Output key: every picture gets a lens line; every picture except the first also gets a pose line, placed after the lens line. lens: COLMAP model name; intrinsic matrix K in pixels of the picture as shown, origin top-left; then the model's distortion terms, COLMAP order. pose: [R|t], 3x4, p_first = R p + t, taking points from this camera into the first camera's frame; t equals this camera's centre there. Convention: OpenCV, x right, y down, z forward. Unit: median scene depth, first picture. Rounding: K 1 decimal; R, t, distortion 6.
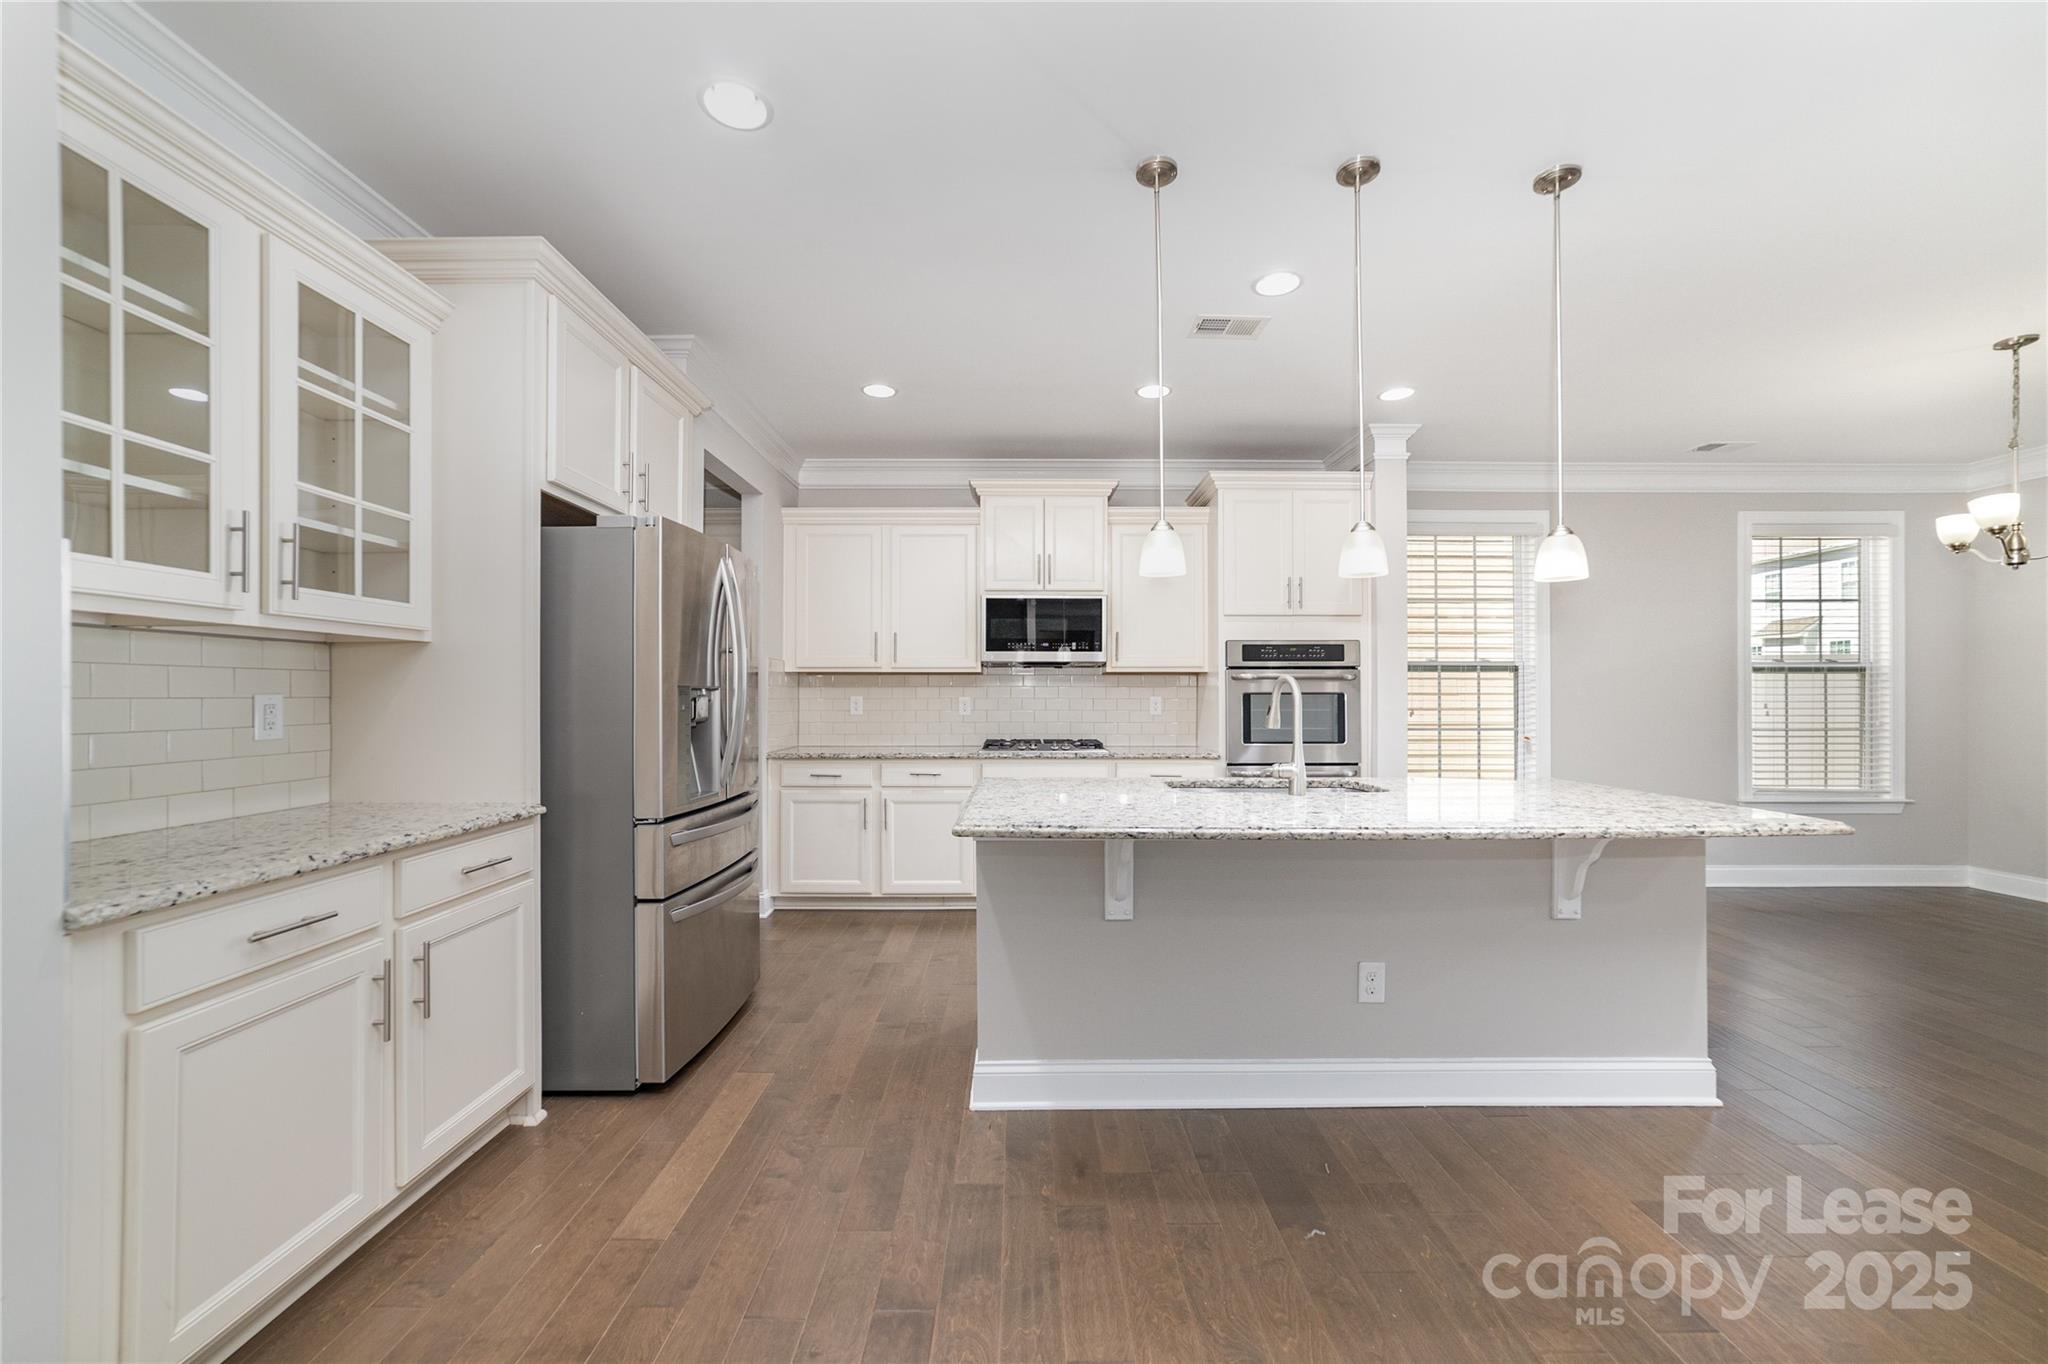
lens RADIAL K [[794.2, 0, 1022.3], [0, 794.2, 679.8], [0, 0, 1]] dist [-0.016501, 0.006395]
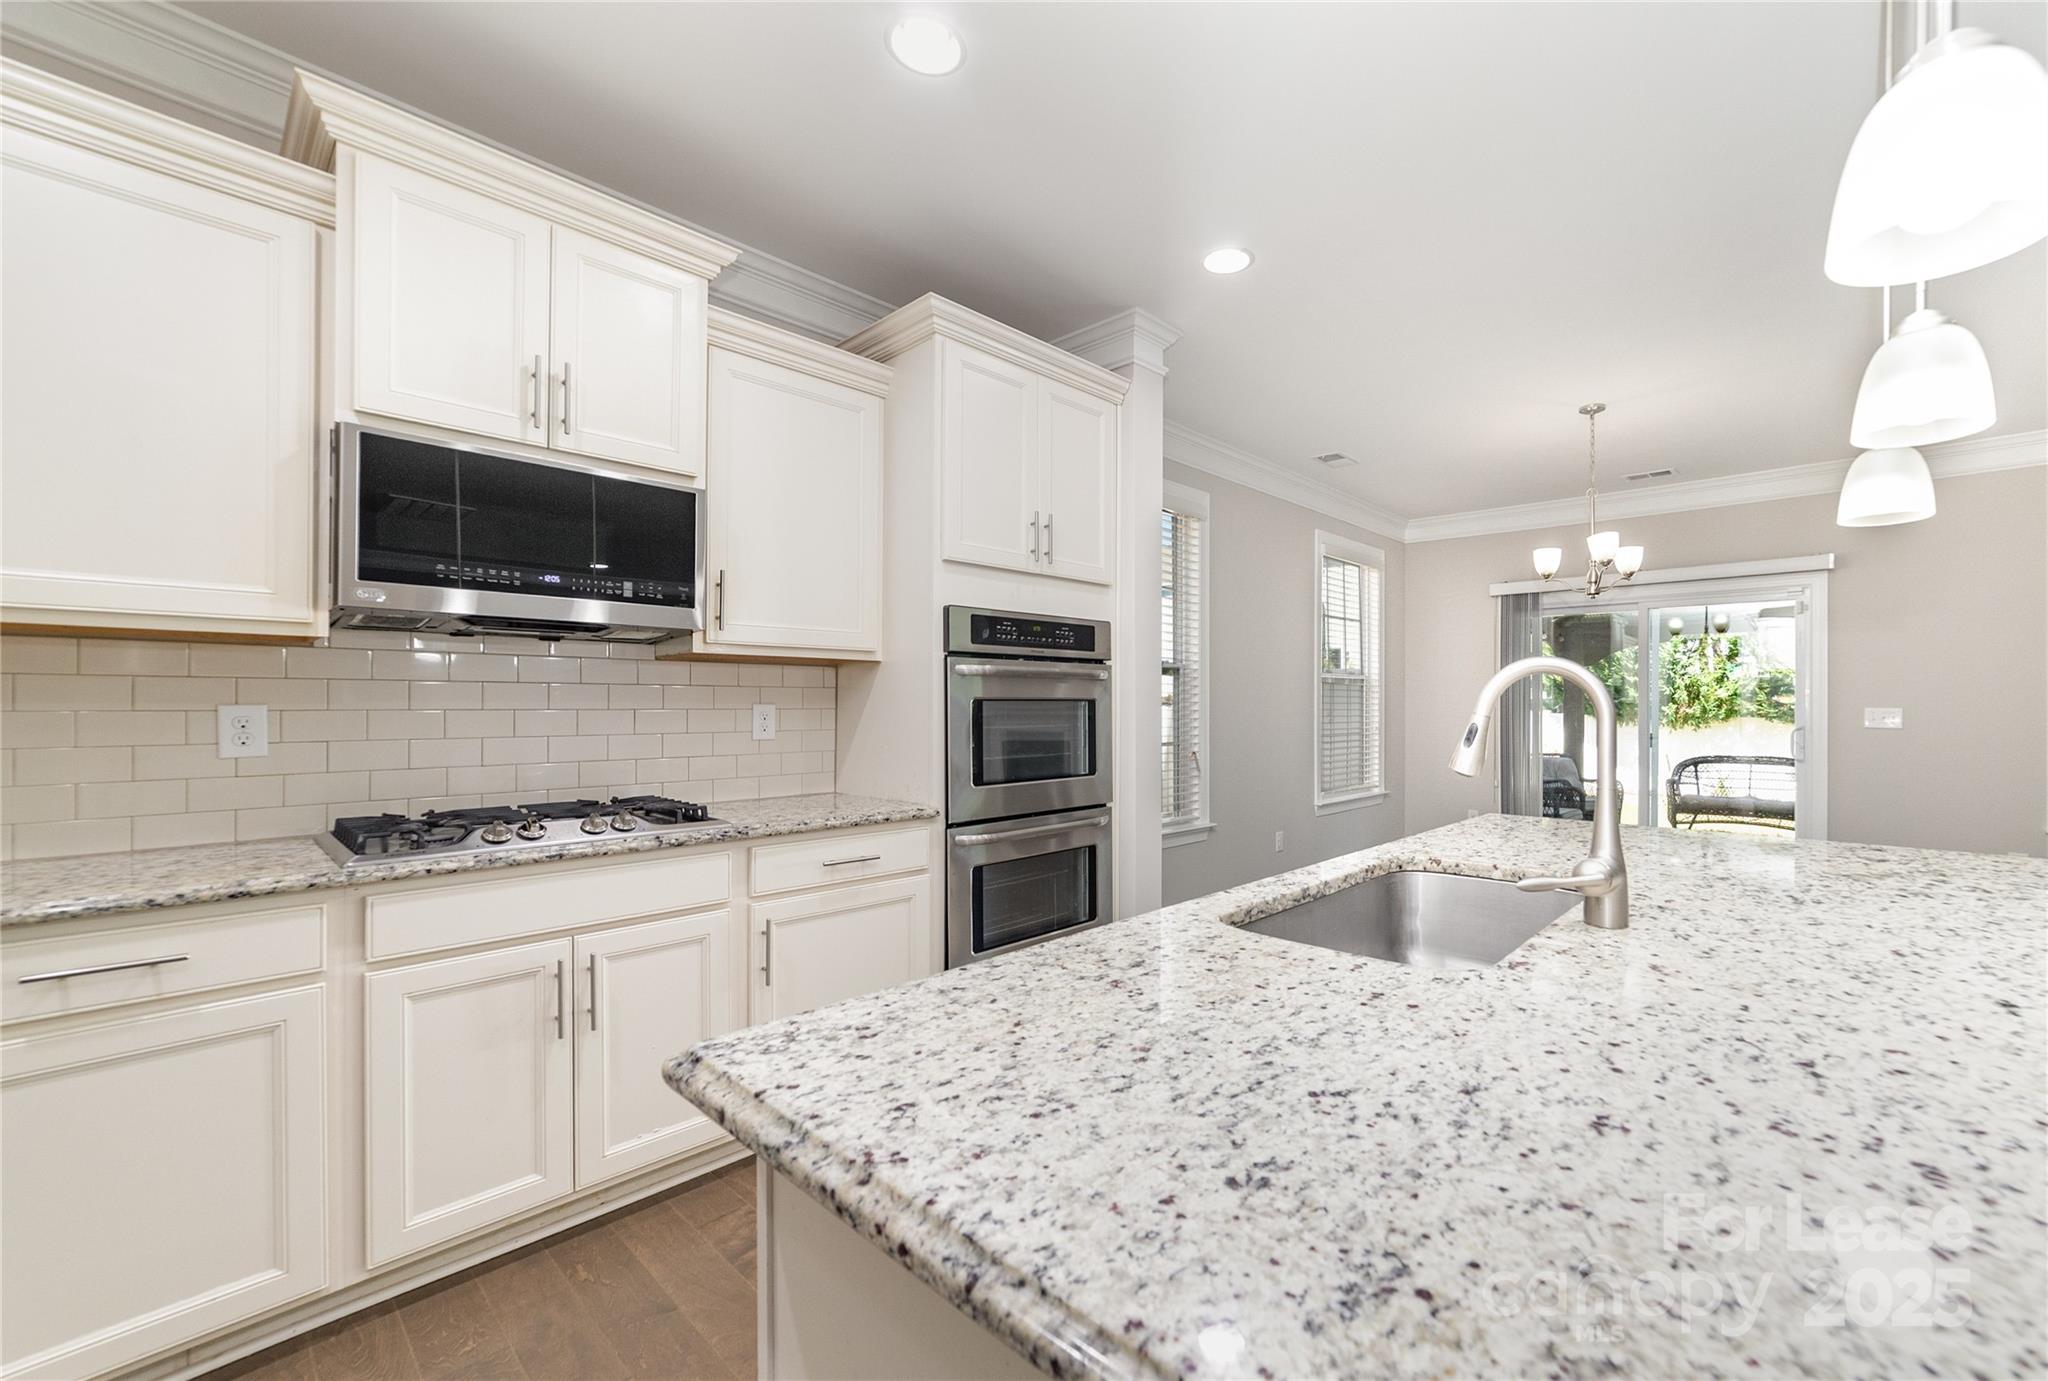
lens RADIAL K [[831.4, 0, 1124.5], [0, 831.4, 691.0], [0, 0, 1]] dist [-0.001957, 0.000060]
pose [[0.663236, 0.011651, 0.748320, -0.095764], [-0.013428, 0.999903, -0.003668, 0.011248], [-0.748290, -0.007616, 0.663328, 0.490133]]
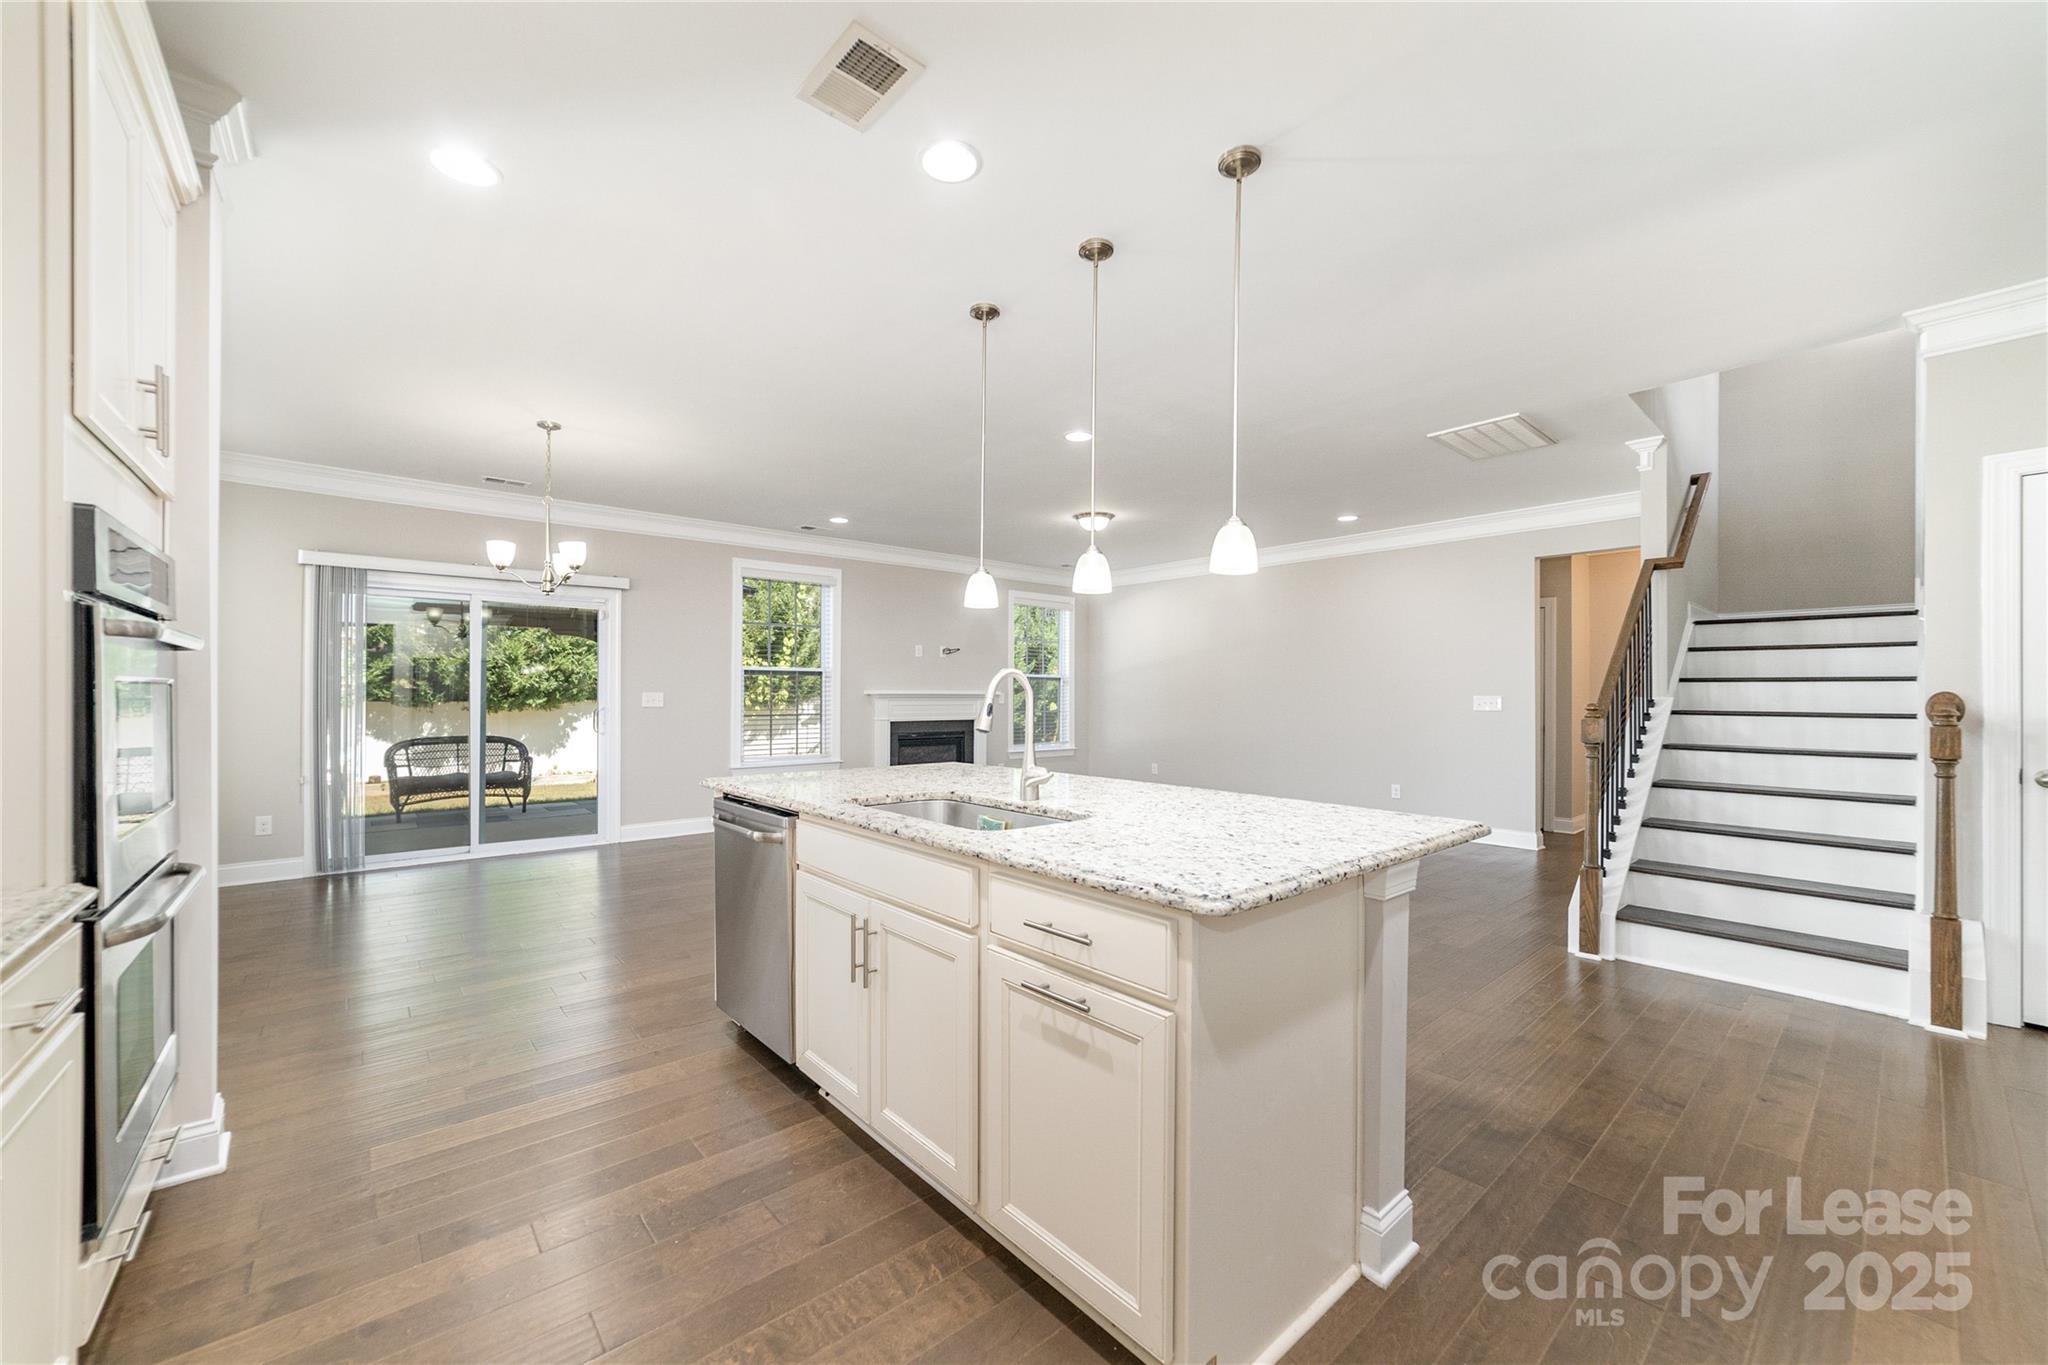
lens RADIAL K [[794.2, 0, 1022.3], [0, 794.2, 680.3], [0, 0, 1]] dist [-0.016501, 0.006395]
pose [[-0.643362, 0.009035, 0.765508, -0.187459], [-0.015686, 0.999565, -0.024980, 0.018504], [-0.765401, -0.028079, -0.642941, 0.866237]]
